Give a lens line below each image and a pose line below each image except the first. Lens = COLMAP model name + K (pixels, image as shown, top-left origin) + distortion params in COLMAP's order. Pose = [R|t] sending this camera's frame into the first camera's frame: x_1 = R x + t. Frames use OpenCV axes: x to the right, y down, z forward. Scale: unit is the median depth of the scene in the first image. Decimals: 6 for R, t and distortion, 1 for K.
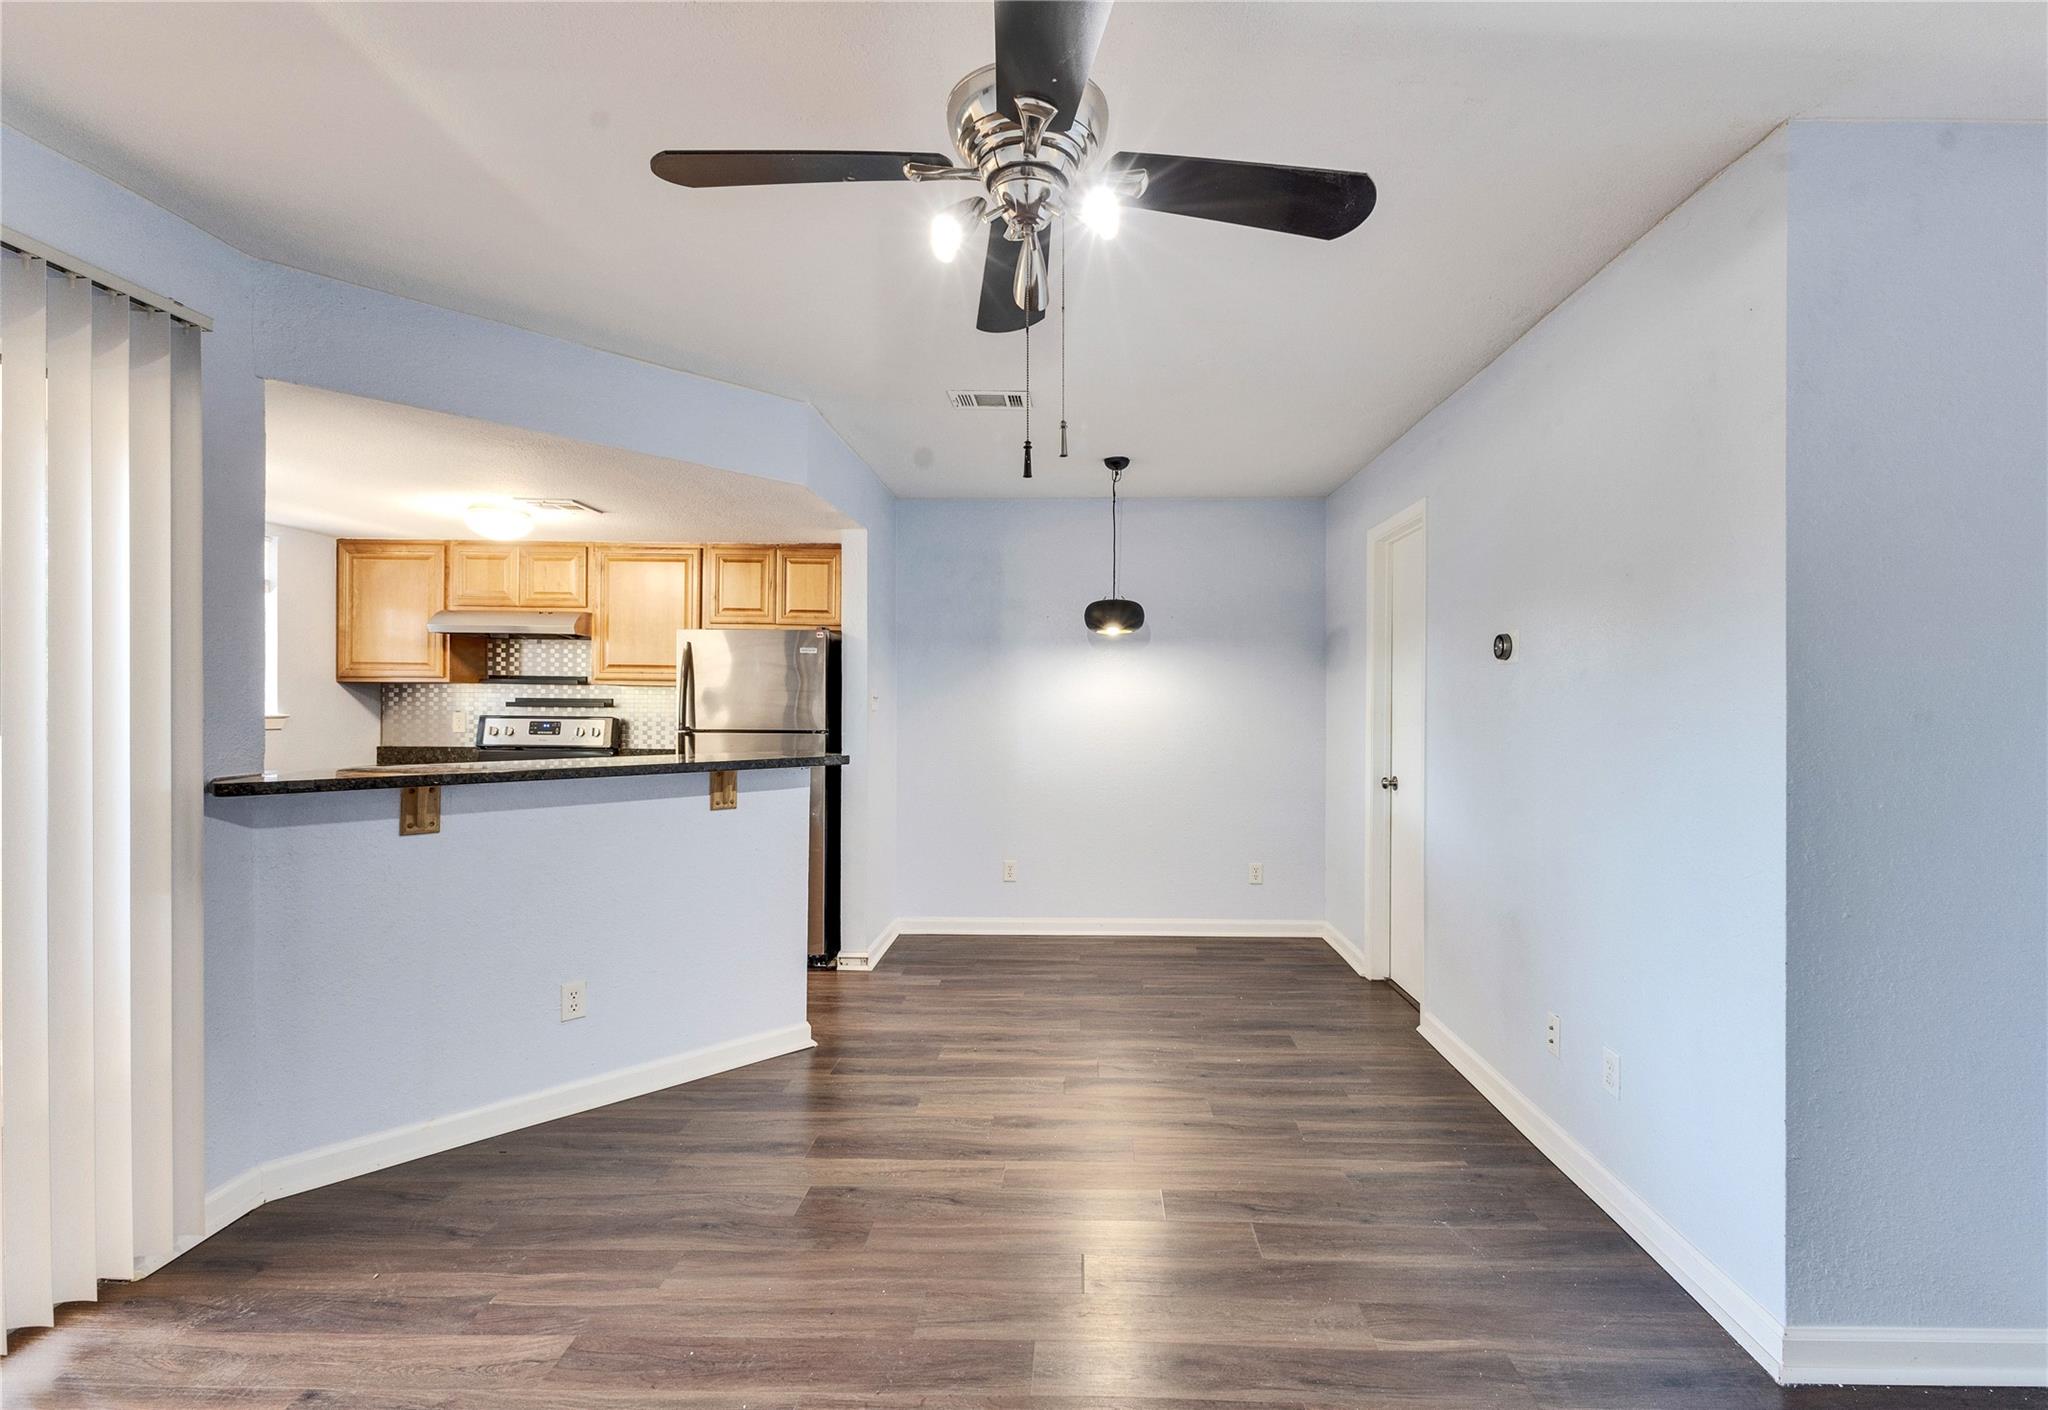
lens RADIAL K [[909.3, 0, 1063.4], [0, 909.3, 703.1], [0, 0, 1]] dist [0.009209, -0.000012]
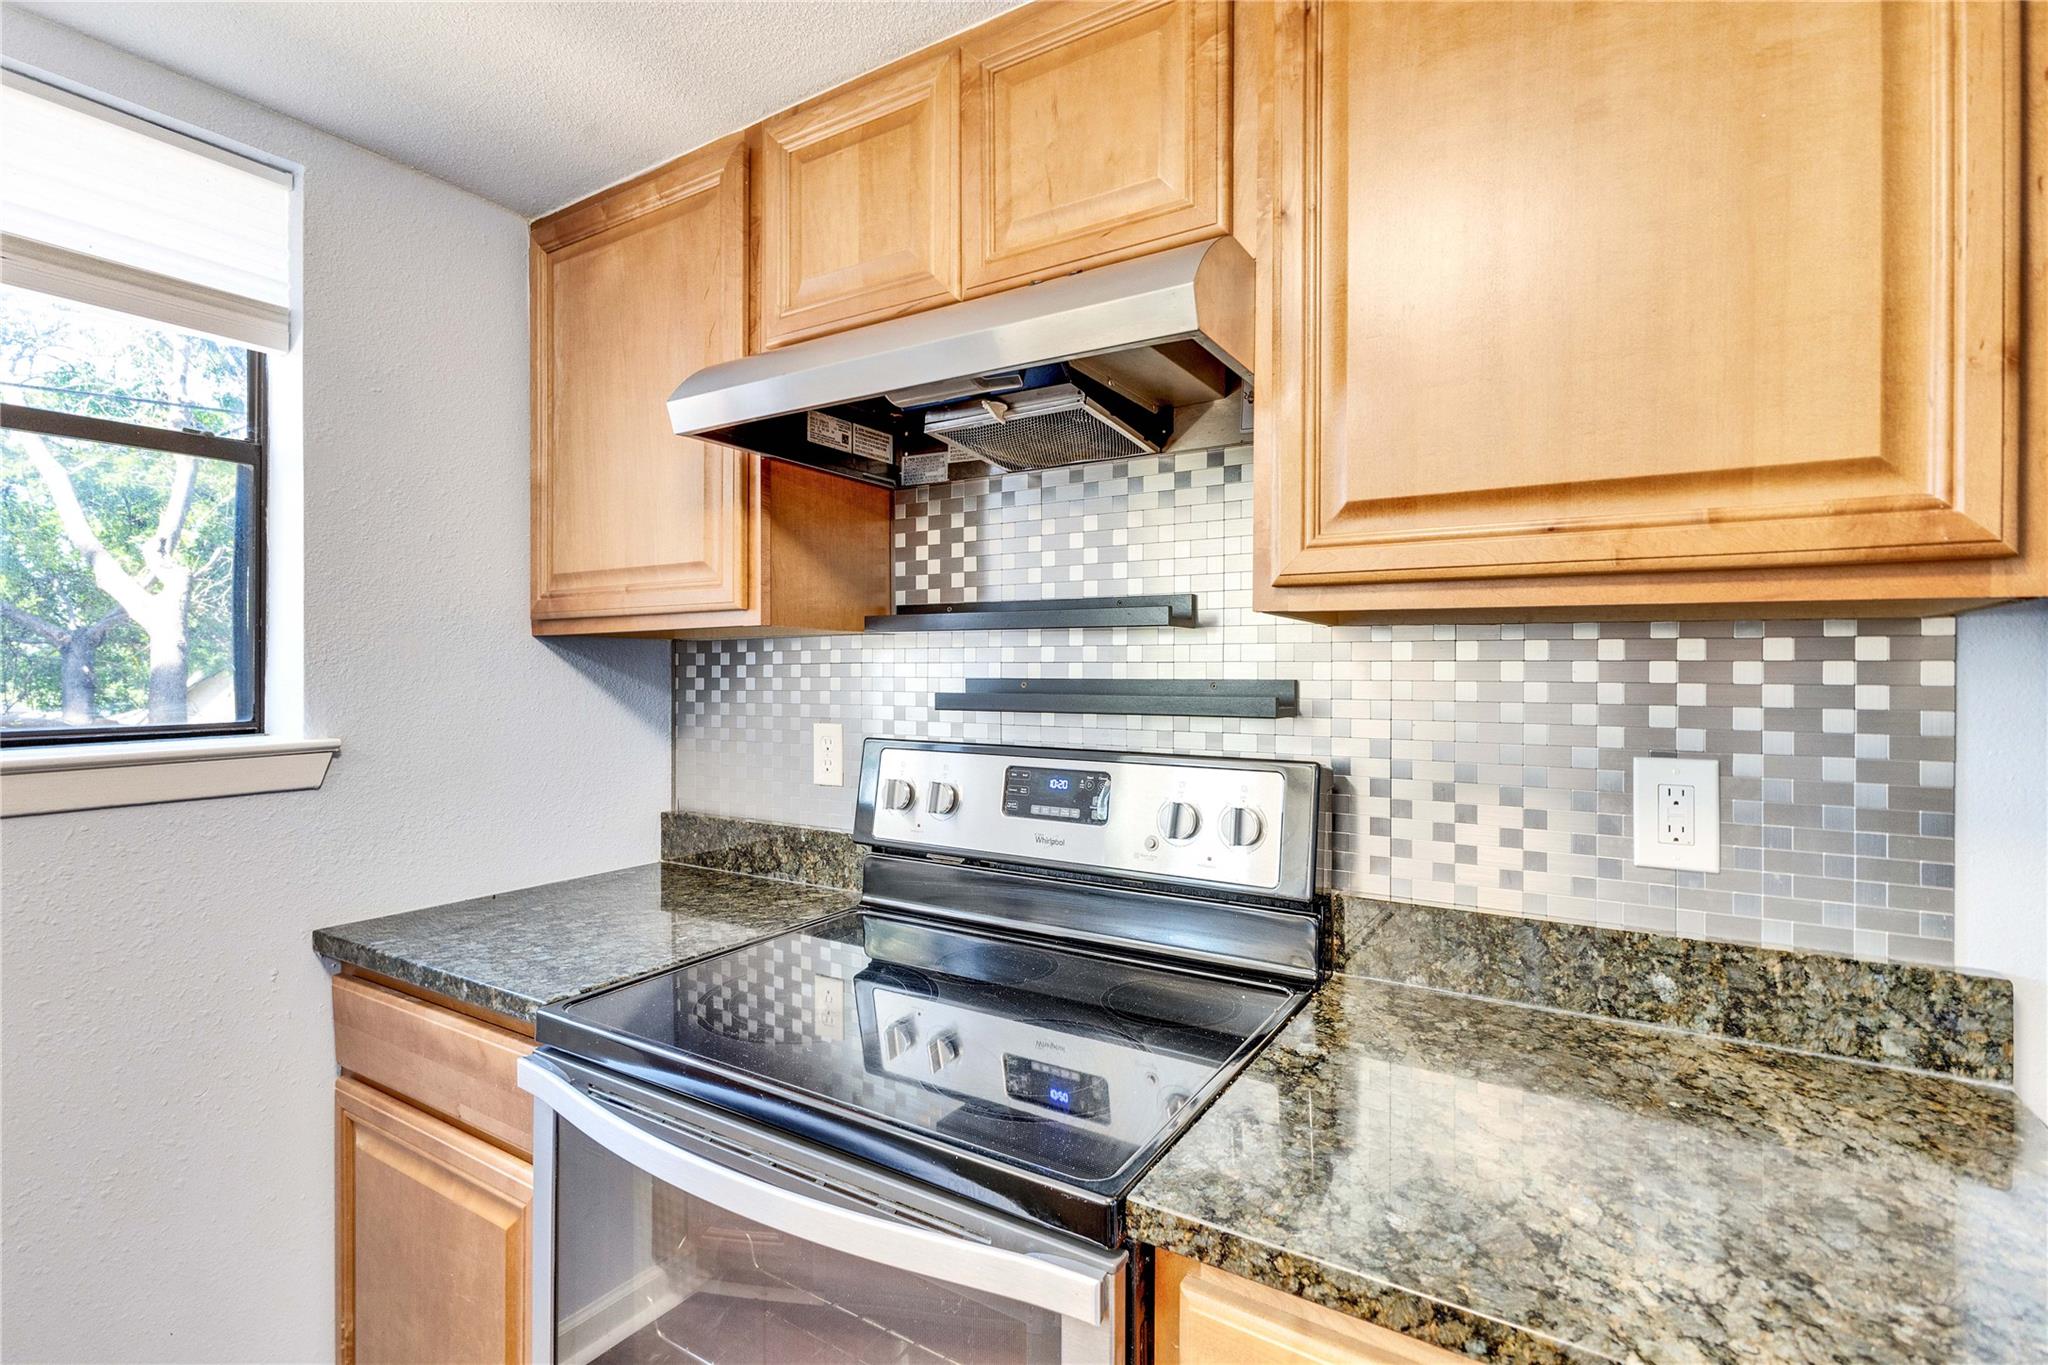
lens RADIAL K [[953.8, 0, 1026.9], [0, 953.8, 668.0], [0, 0, 1]] dist [0.002710, -0.000133]
pose [[0.857419, -0.009884, -0.514524, -0.455152], [0.007311, 0.999949, -0.007026, -0.007323], [0.514567, 0.002263, 0.857447, 0.797889]]
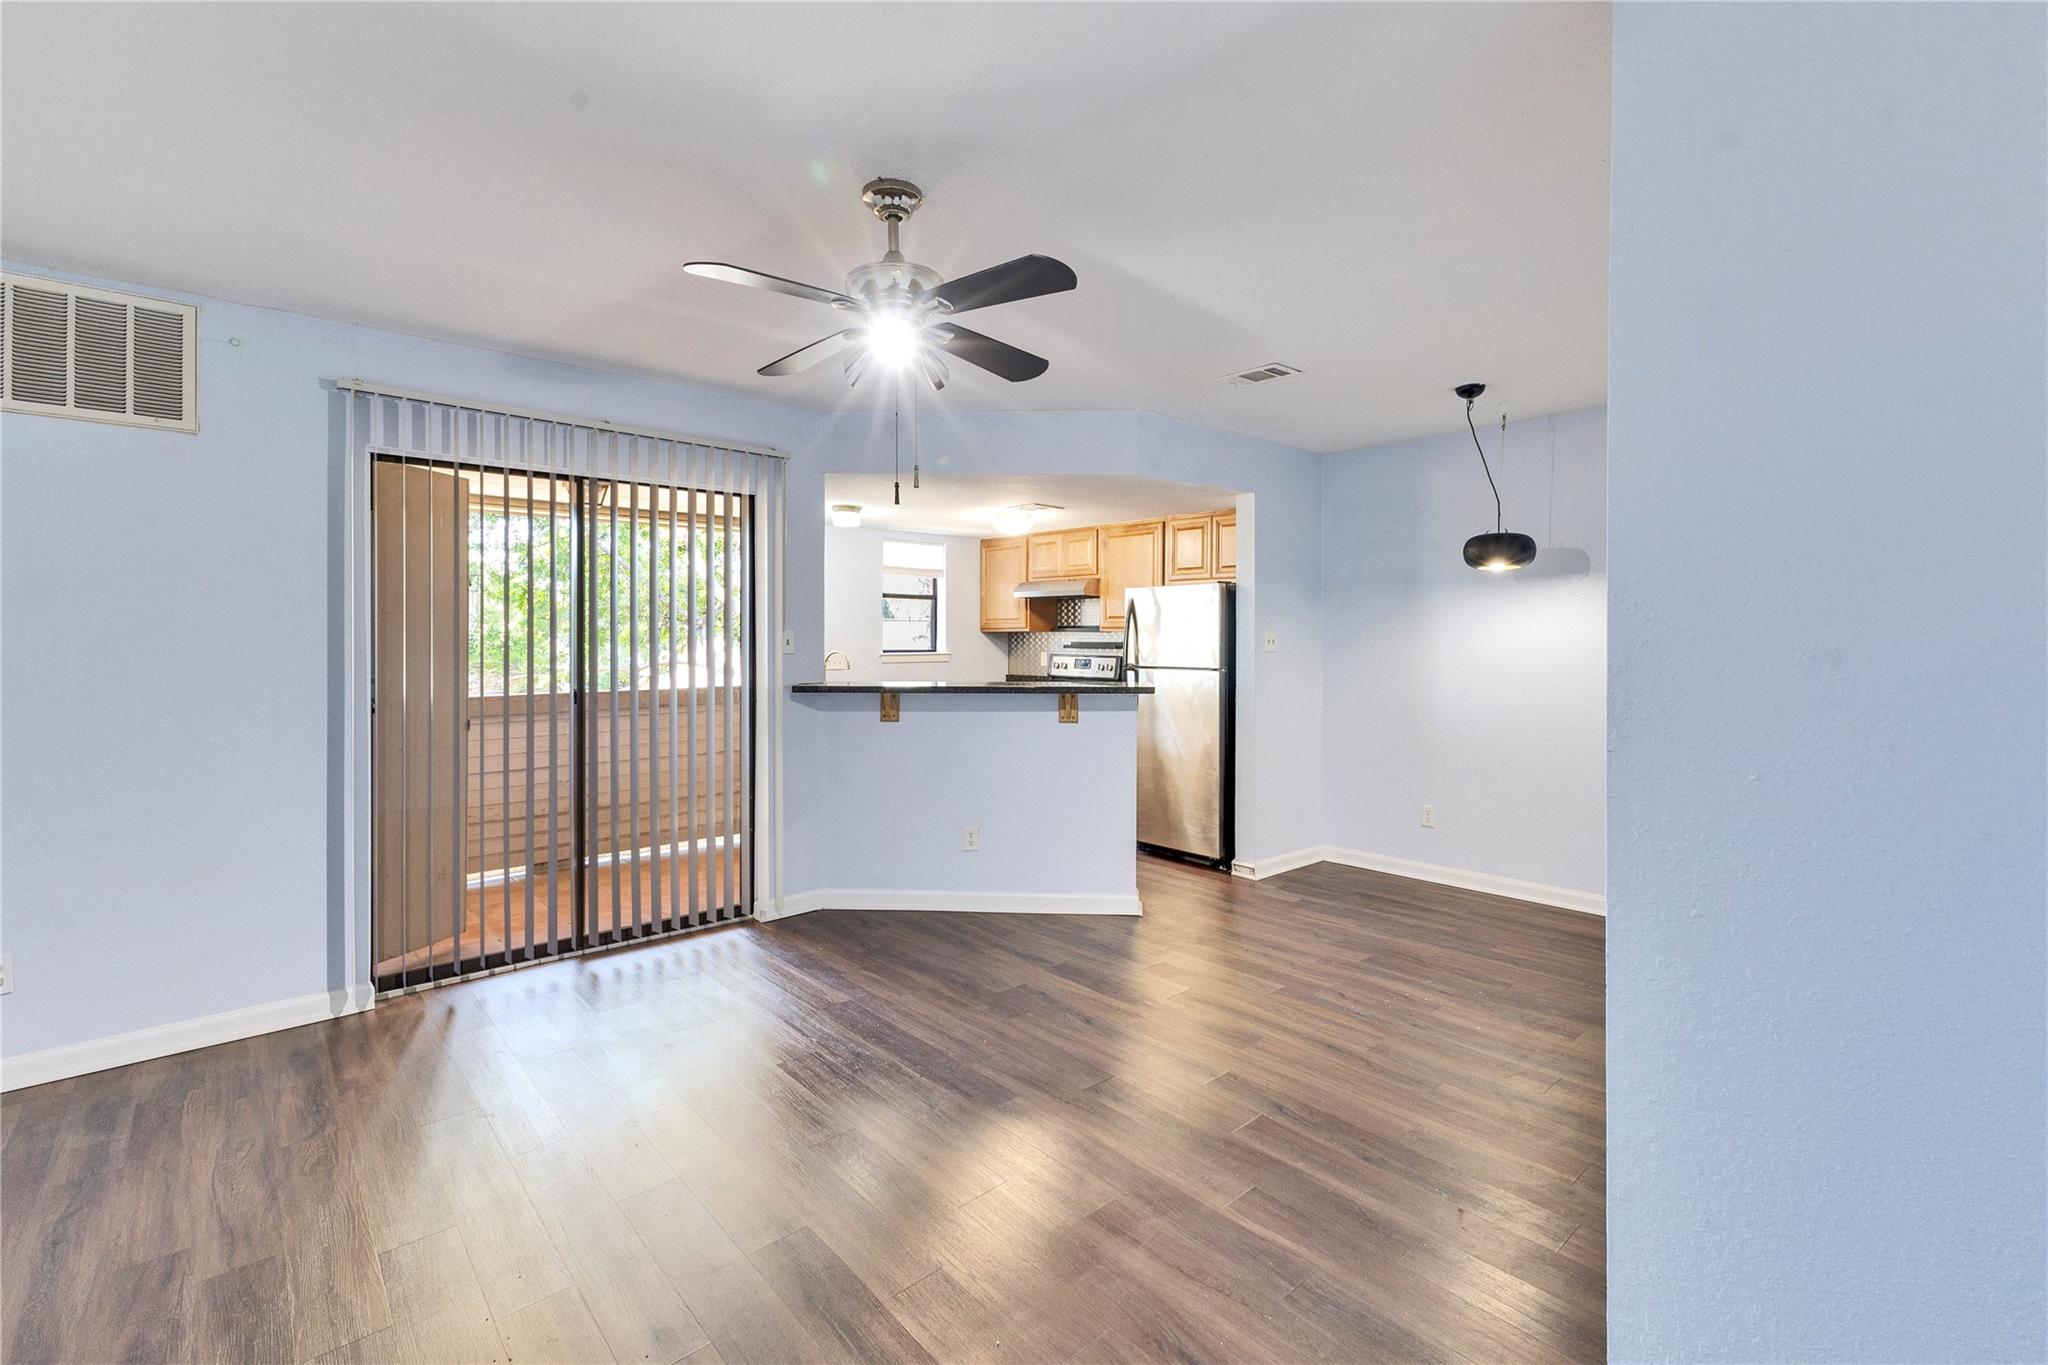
lens RADIAL K [[902.4, 0, 1028.8], [0, 902.4, 644.8], [0, 0, 1]] dist [0.003037, 0.000400]
pose [[0.677806, -0.001340, -0.735240, 0.389615], [-0.000169, 0.999998, -0.001978, 0.001662], [0.735241, 0.001465, 0.677804, 0.024531]]
